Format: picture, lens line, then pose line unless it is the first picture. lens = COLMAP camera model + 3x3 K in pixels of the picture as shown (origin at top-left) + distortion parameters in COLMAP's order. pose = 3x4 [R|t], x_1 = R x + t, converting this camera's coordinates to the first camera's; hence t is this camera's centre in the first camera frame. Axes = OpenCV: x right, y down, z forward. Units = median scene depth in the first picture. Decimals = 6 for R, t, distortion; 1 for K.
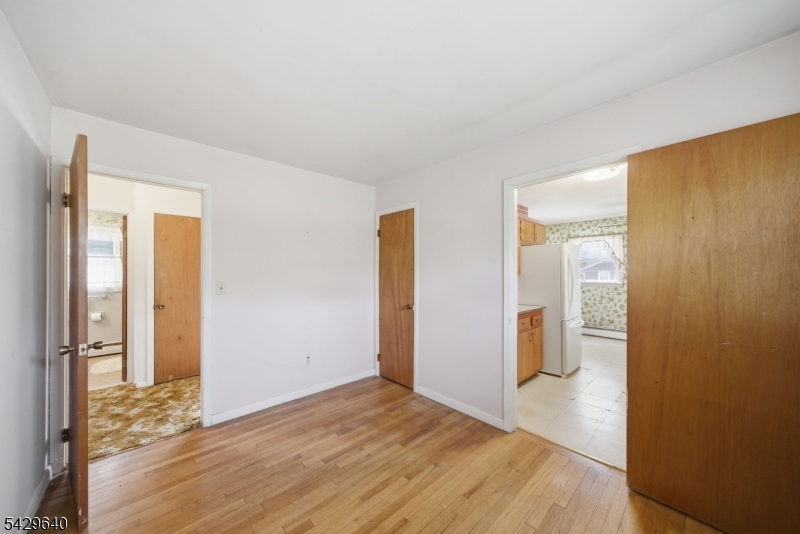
lens RADIAL K [[280.4, 0, 397.8], [0, 280.4, 272.8], [0, 0, 1]] dist [-0.000203, 0.000137]
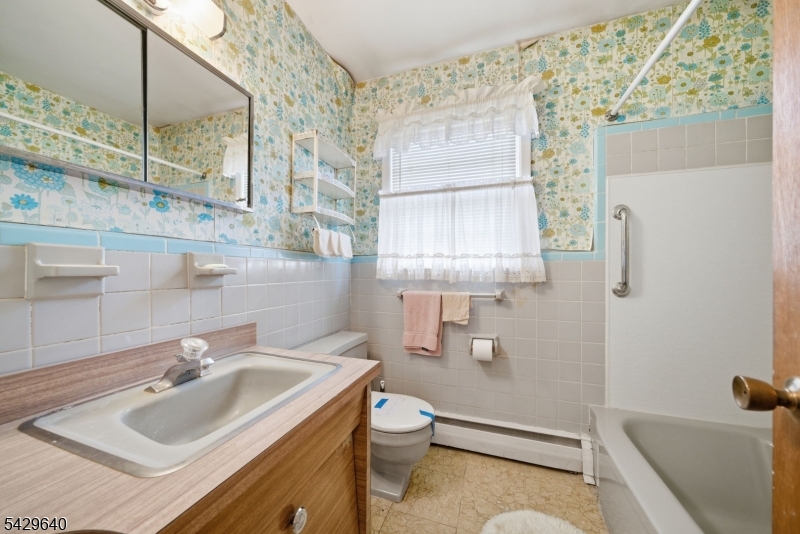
lens RADIAL K [[280.4, 0, 397.8], [0, 280.4, 272.8], [0, 0, 1]] dist [-0.000203, 0.000137]
pose [[0.472811, 0.014170, -0.881050, -0.771384], [-0.005857, 0.999899, 0.012938, 0.050704], [0.881144, -0.000957, 0.472846, 0.697341]]
